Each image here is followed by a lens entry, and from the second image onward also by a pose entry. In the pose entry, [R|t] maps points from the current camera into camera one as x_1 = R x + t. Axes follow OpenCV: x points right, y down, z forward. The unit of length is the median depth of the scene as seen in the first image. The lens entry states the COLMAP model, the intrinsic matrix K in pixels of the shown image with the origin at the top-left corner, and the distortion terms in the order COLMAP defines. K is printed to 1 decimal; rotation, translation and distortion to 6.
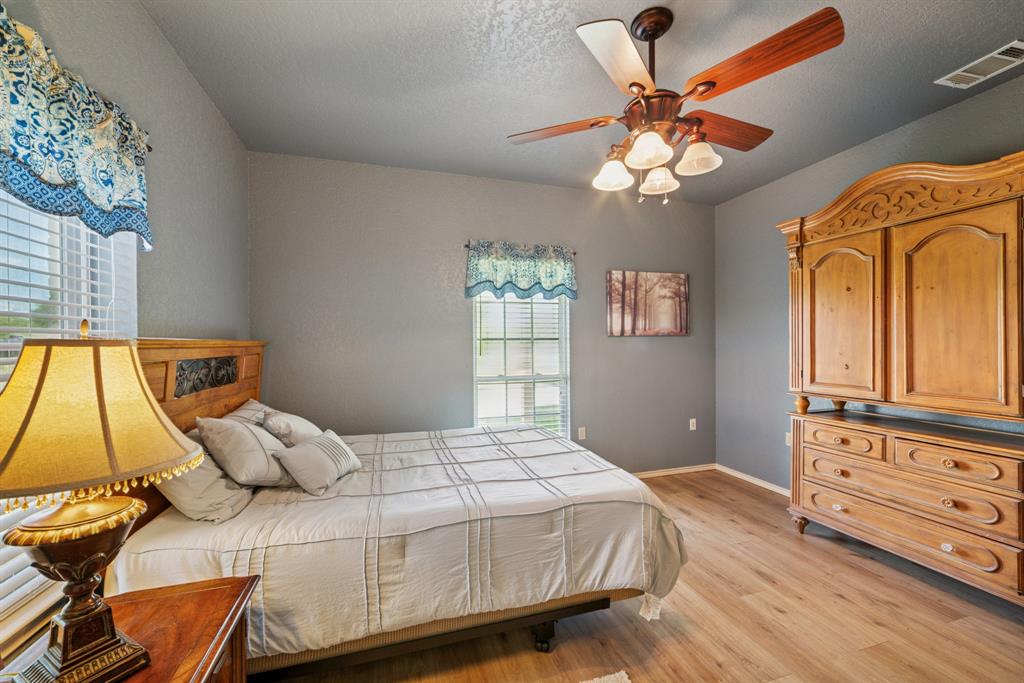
lens RADIAL K [[400.1, 0, 509.0], [0, 400.1, 341.2], [0, 0, 1]] dist [-0.017920, 0.008498]
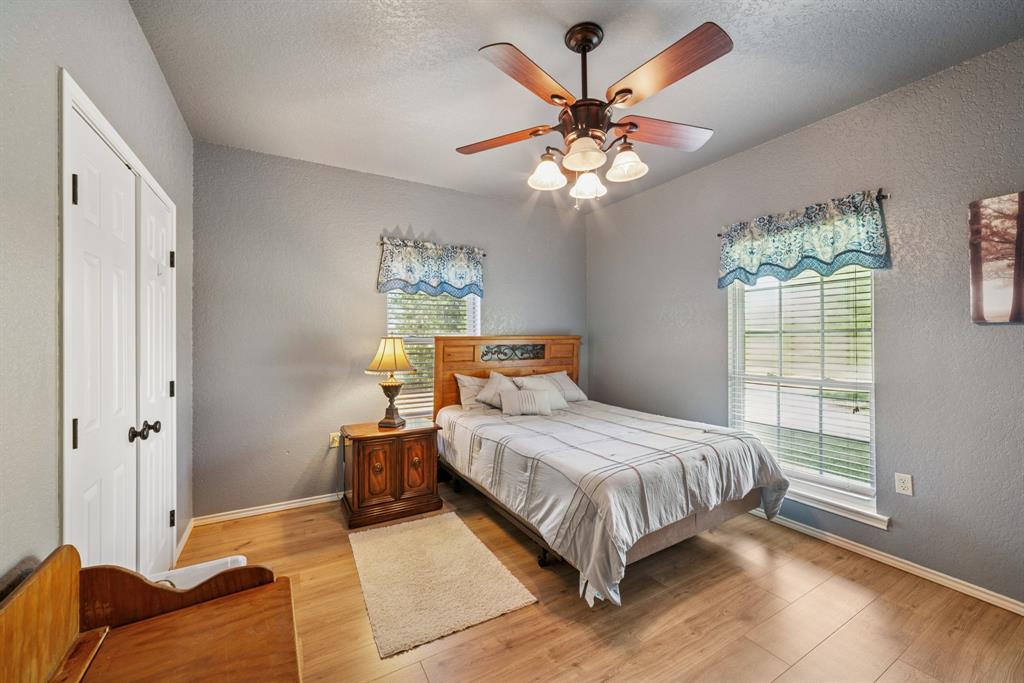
lens RADIAL K [[400.1, 0, 509.0], [0, 400.1, 341.2], [0, 0, 1]] dist [-0.017920, 0.008498]
pose [[0.214482, 0.011749, -0.976657, 0.696047], [0.008180, 0.999871, 0.013825, -0.002887], [0.976694, -0.010955, 0.214358, 0.300838]]
